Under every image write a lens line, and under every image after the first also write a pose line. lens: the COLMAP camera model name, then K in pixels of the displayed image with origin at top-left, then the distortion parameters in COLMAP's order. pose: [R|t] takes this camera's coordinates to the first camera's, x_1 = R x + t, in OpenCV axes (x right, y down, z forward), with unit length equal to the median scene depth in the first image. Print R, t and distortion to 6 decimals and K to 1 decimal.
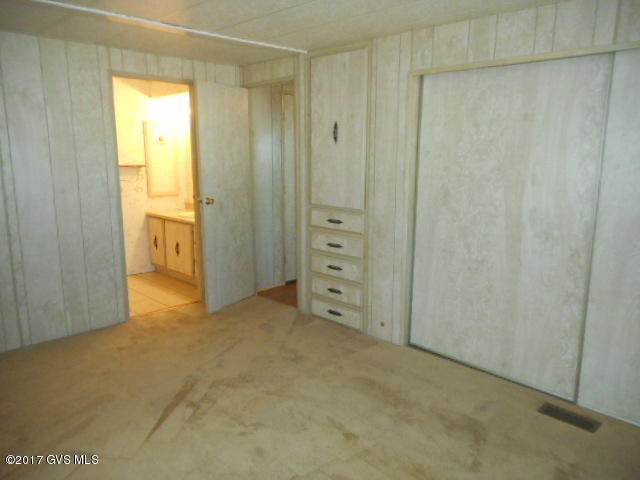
lens RADIAL K [[475.1, 0, 319.6], [0, 475.1, 240.0], [0, 0, 1]] dist [0.006476, 0.000795]
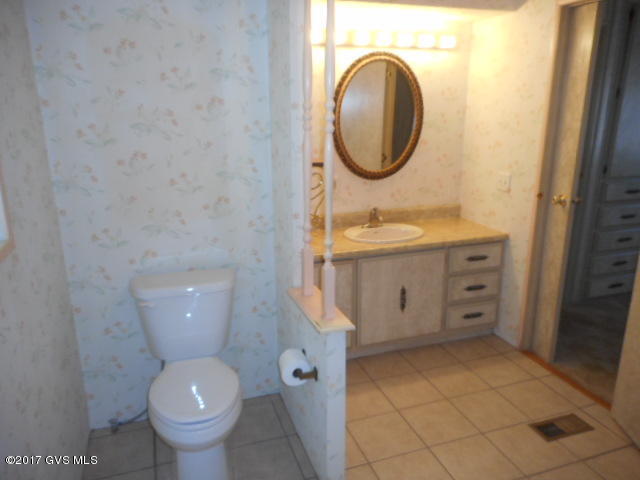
lens RADIAL K [[475.1, 0, 319.1], [0, 475.1, 238.5], [0, 0, 1]] dist [0.006476, 0.000795]
pose [[0.446916, -0.247955, 0.859526, -1.071251], [0.173769, 0.966580, 0.188485, -0.231263], [-0.877536, 0.065121, 0.475067, 1.084715]]
